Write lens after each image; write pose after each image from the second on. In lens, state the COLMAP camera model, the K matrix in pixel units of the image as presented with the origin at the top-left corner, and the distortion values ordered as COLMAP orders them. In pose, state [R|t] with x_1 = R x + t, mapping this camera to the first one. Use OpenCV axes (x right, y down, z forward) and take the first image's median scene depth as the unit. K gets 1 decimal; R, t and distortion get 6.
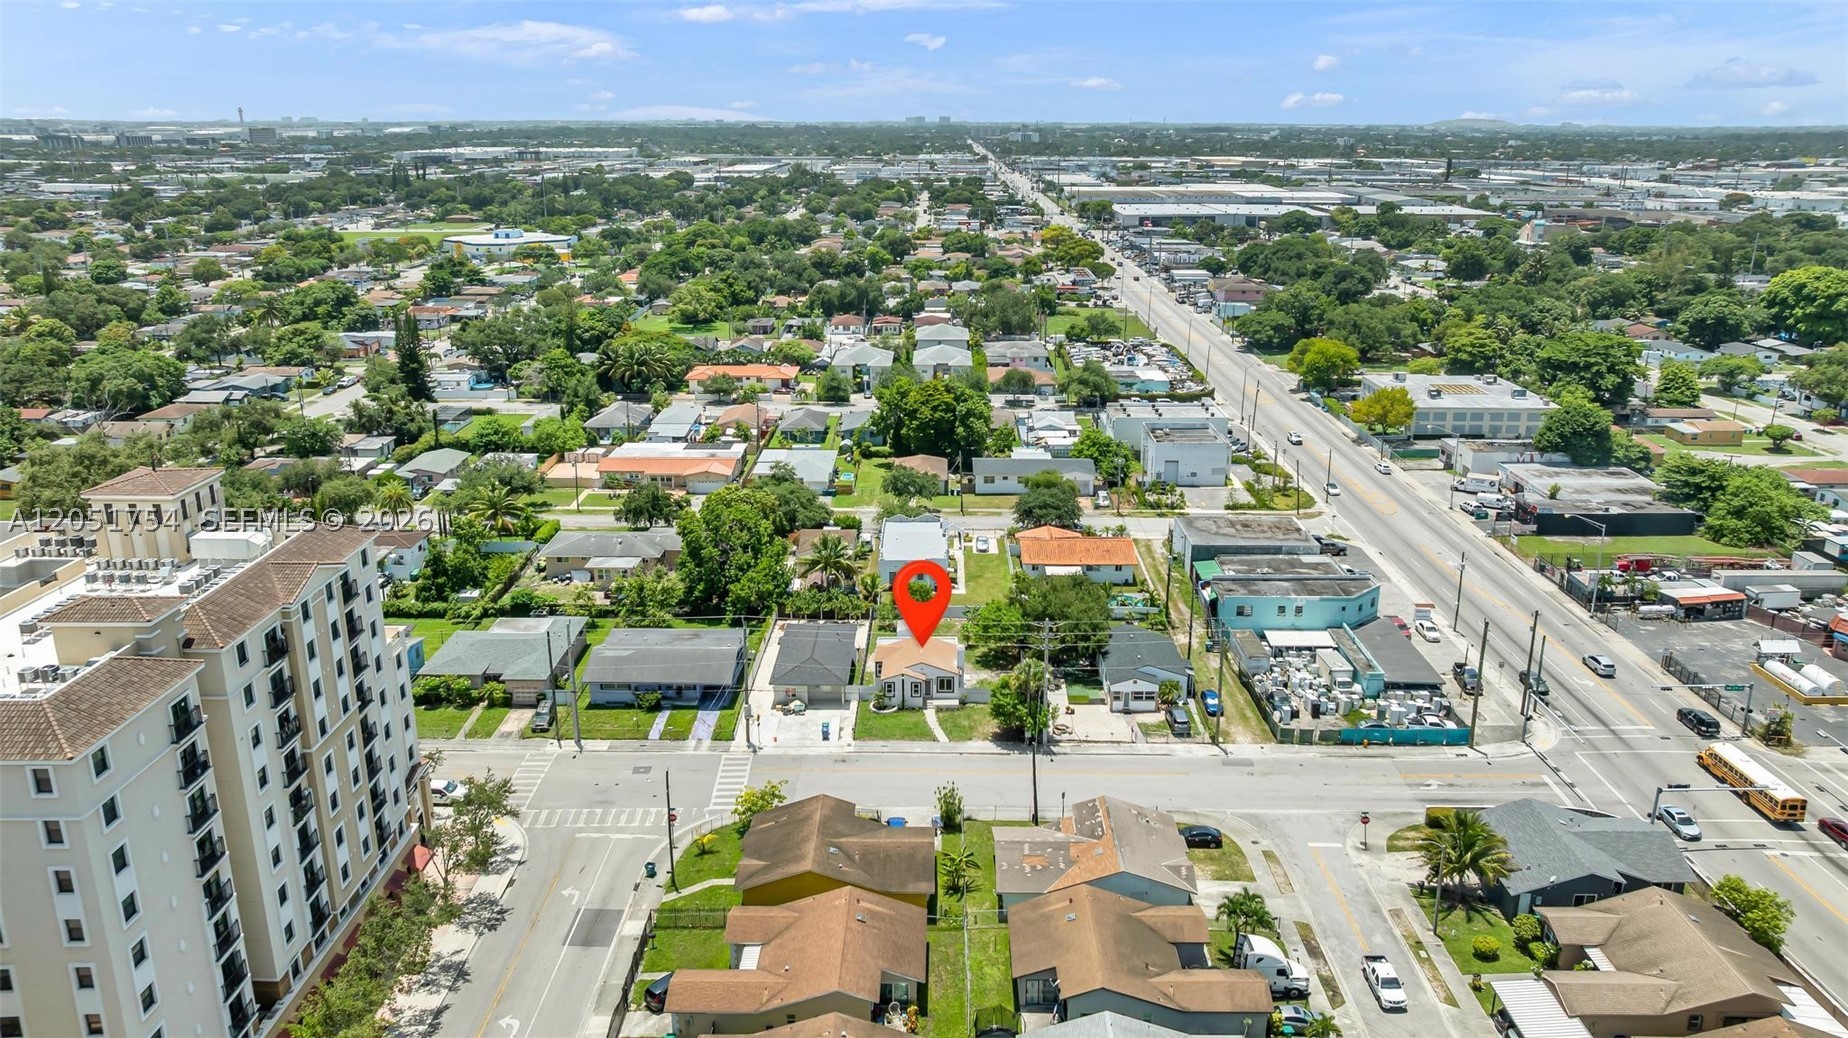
lens RADIAL K [[1299.6, 0, 931.2], [0, 1299.6, 521.1], [0, 0, 1]] dist [-0.049500, 0.045160]
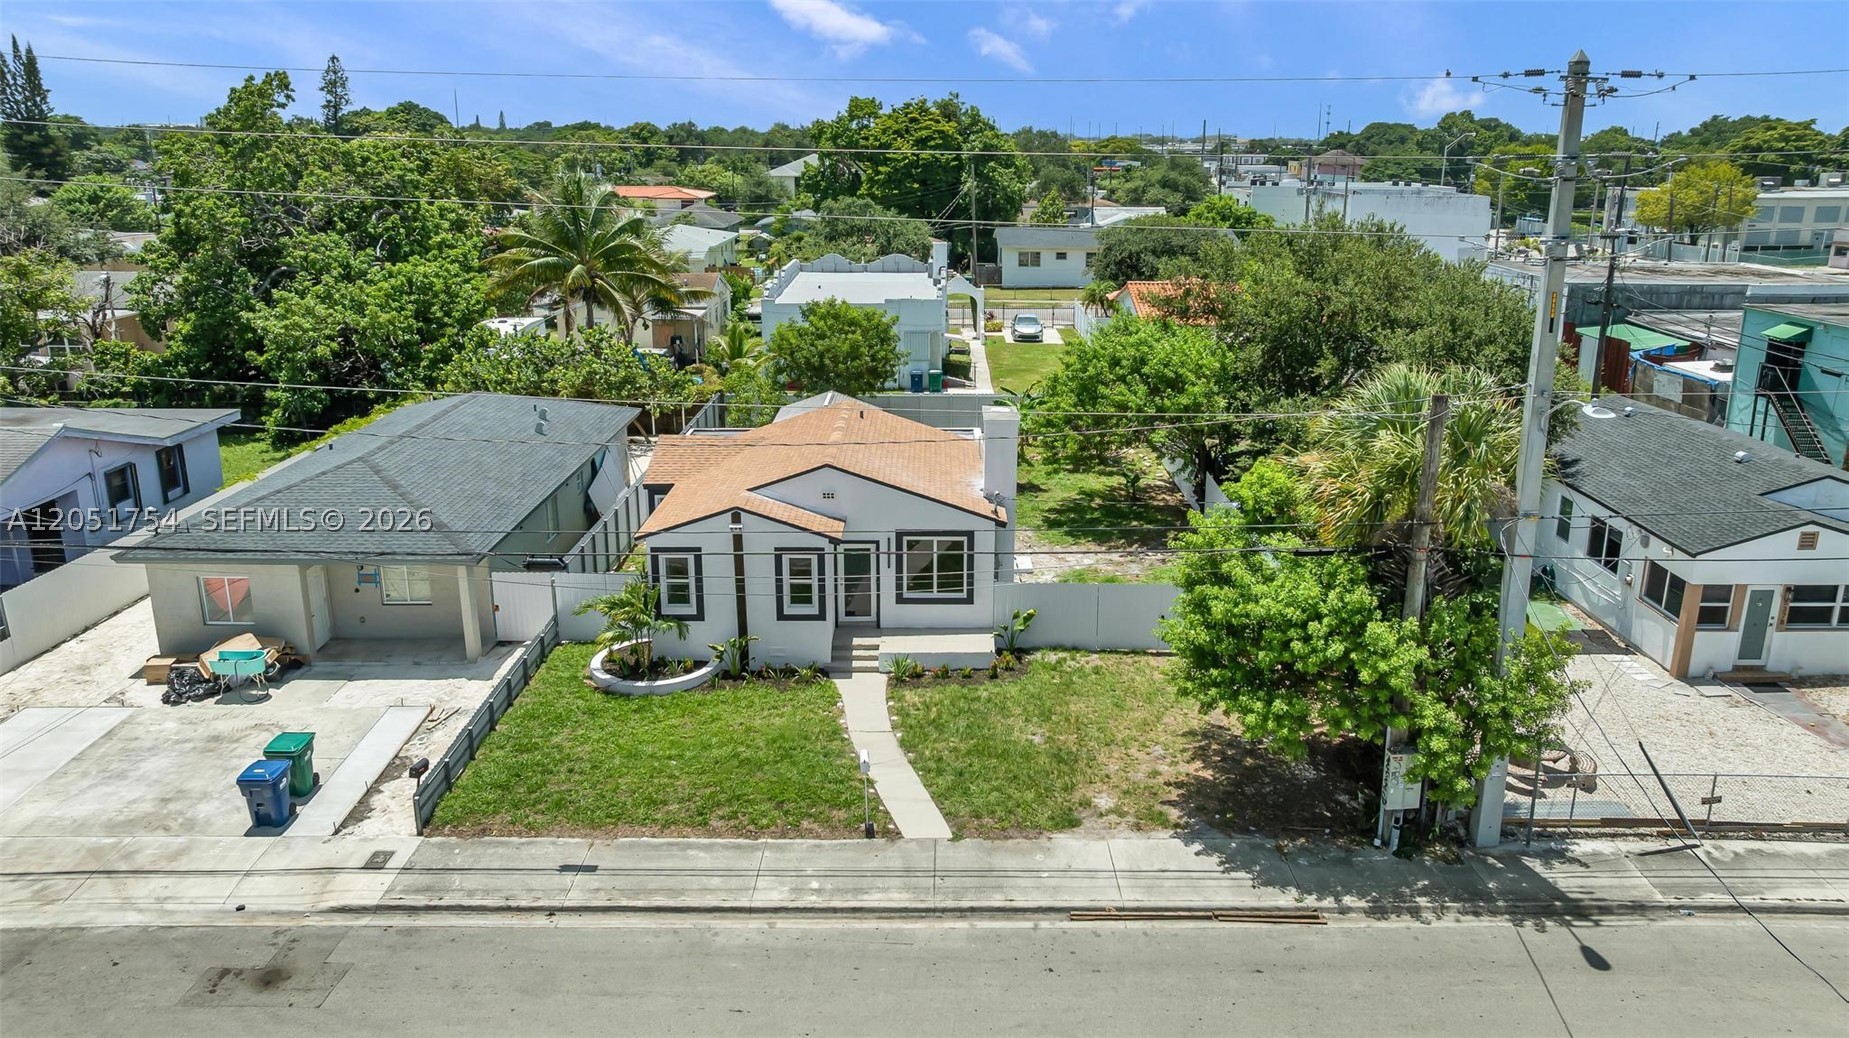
lens RADIAL K [[1328.0, 0, 961.9], [0, 1328.0, 521.1], [0, 0, 1]] dist [-0.051195, 0.053226]
pose [[0.999724, -0.002412, 0.023374, 0.009958], [0.002820, 0.999845, -0.017405, 0.119539], [-0.023329, 0.017466, 0.999575, 0.754479]]
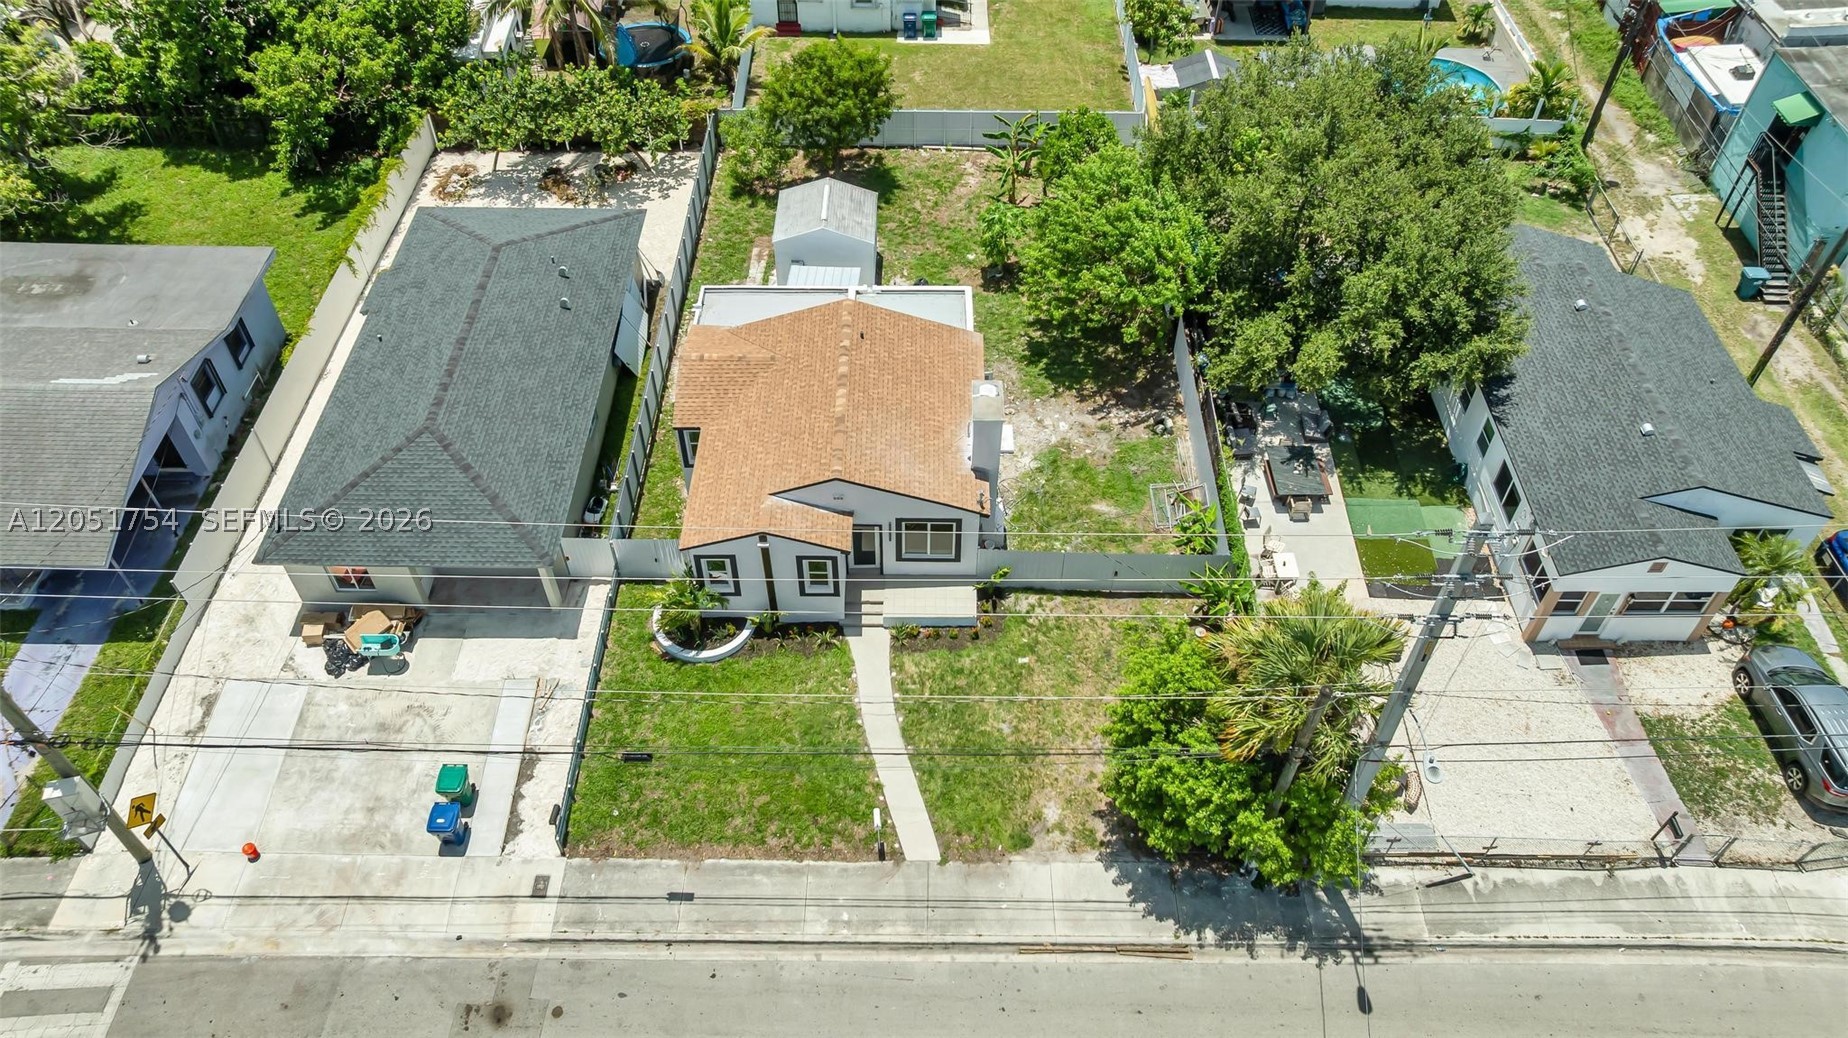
lens RADIAL K [[1299.6, 0, 931.2], [0, 1299.6, 521.1], [0, 0, 1]] dist [-0.049500, 0.045160]
pose [[0.999972, -0.000093, 0.007518, 0.009194], [-0.003711, 0.863476, 0.504376, -0.012782], [-0.006538, -0.504390, 0.863451, 0.753950]]
